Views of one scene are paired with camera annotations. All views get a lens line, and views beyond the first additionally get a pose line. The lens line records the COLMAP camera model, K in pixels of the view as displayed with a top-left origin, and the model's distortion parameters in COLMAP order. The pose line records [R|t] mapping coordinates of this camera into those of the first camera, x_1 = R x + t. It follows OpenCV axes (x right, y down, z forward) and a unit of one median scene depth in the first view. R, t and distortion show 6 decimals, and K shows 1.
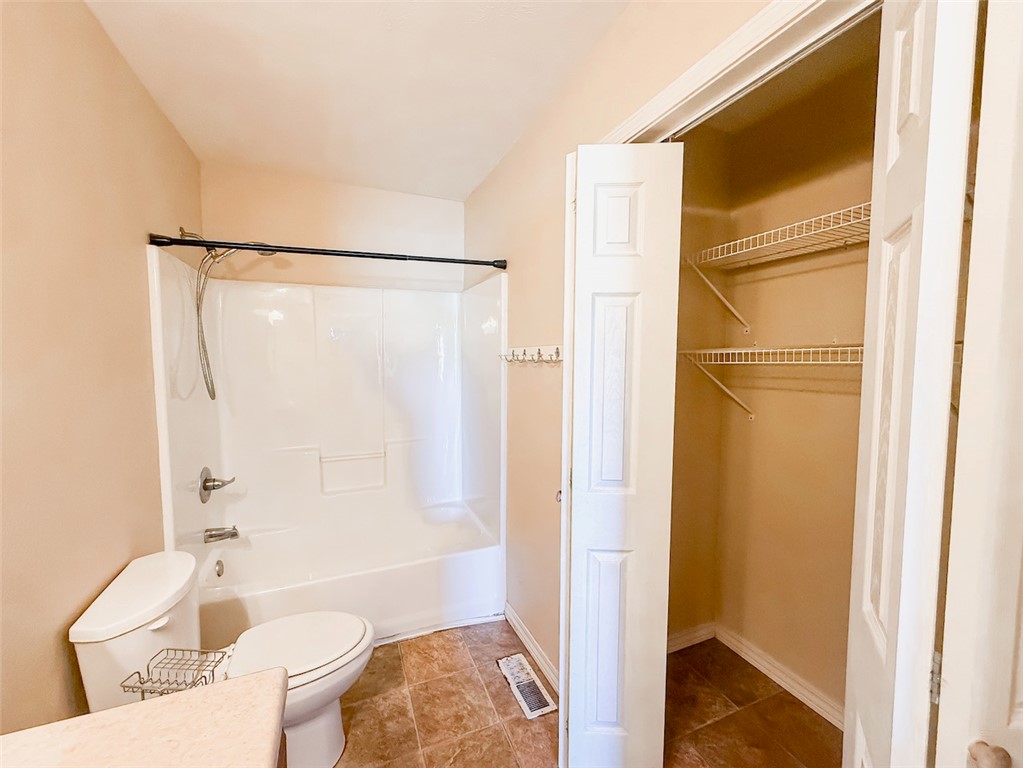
lens RADIAL K [[419.7, 0, 507.8], [0, 419.7, 385.7], [0, 0, 1]] dist [0.000918, -0.000180]
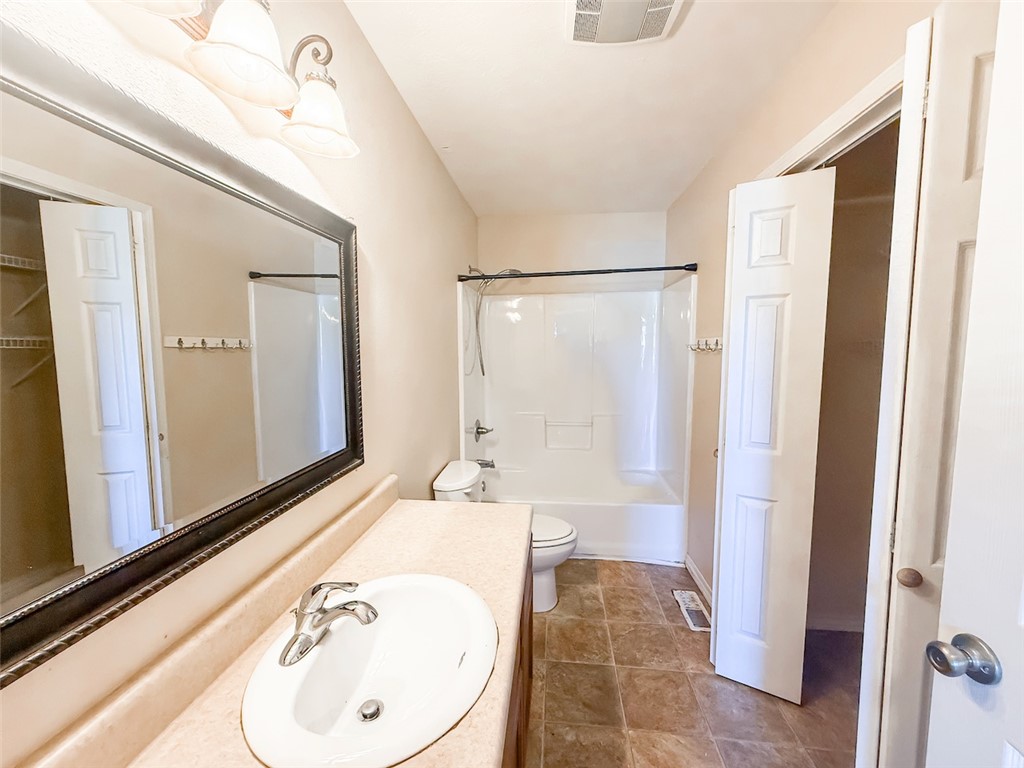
lens RADIAL K [[420.1, 0, 508.3], [0, 420.1, 385.7], [0, 0, 1]] dist [0.000918, -0.000180]
pose [[0.876981, 0.036924, -0.479104, 0.136255], [-0.025800, 0.999223, 0.029783, 0.024880], [0.479831, -0.013758, 0.877253, -0.356596]]
